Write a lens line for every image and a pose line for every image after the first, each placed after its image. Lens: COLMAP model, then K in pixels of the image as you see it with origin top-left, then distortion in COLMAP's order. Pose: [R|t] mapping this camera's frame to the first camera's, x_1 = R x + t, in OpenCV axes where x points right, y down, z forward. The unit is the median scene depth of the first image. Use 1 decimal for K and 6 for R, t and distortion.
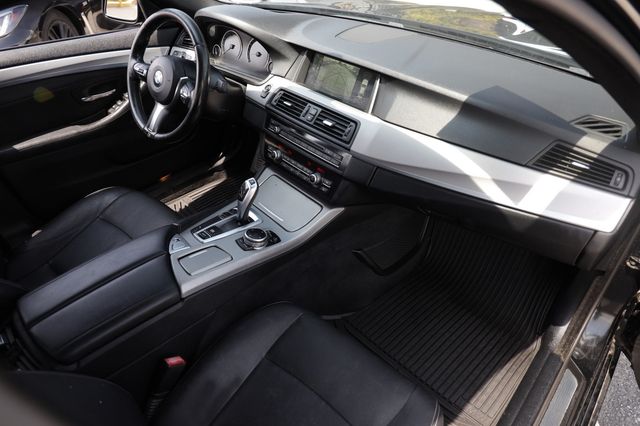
lens RADIAL K [[434.7, 0, 316.1], [0, 434.7, 217.3], [0, 0, 1]] dist [-0.090731, 0.044471]
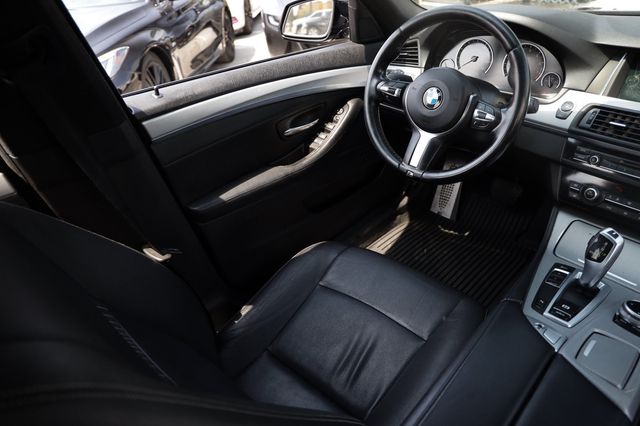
lens RADIAL K [[434.7, 0, 321.9], [0, 434.7, 217.8], [0, 0, 1]] dist [-0.090731, 0.044471]
pose [[0.996311, -0.046172, -0.072337, -0.497906], [0.040536, 0.996166, -0.077528, -0.064810], [0.075639, 0.074309, 0.994363, 0.246672]]
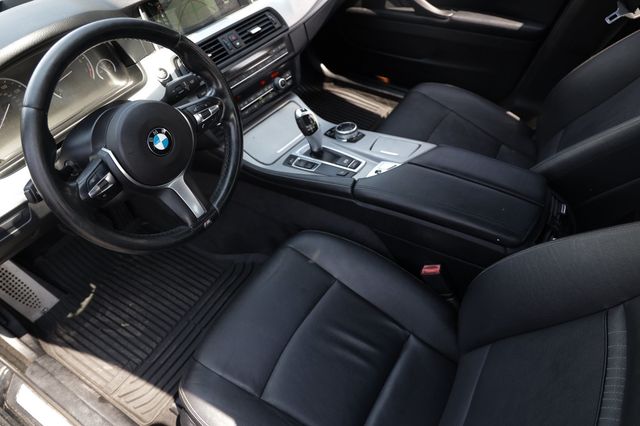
lens RADIAL K [[434.7, 0, 321.3], [0, 434.7, 215.8], [0, 0, 1]] dist [-0.090731, 0.044471]
pose [[-0.176766, -0.726677, 0.663848, -0.827063], [0.624635, 0.438417, 0.646236, -0.492887], [-0.760647, 0.528895, 0.376411, 0.644728]]
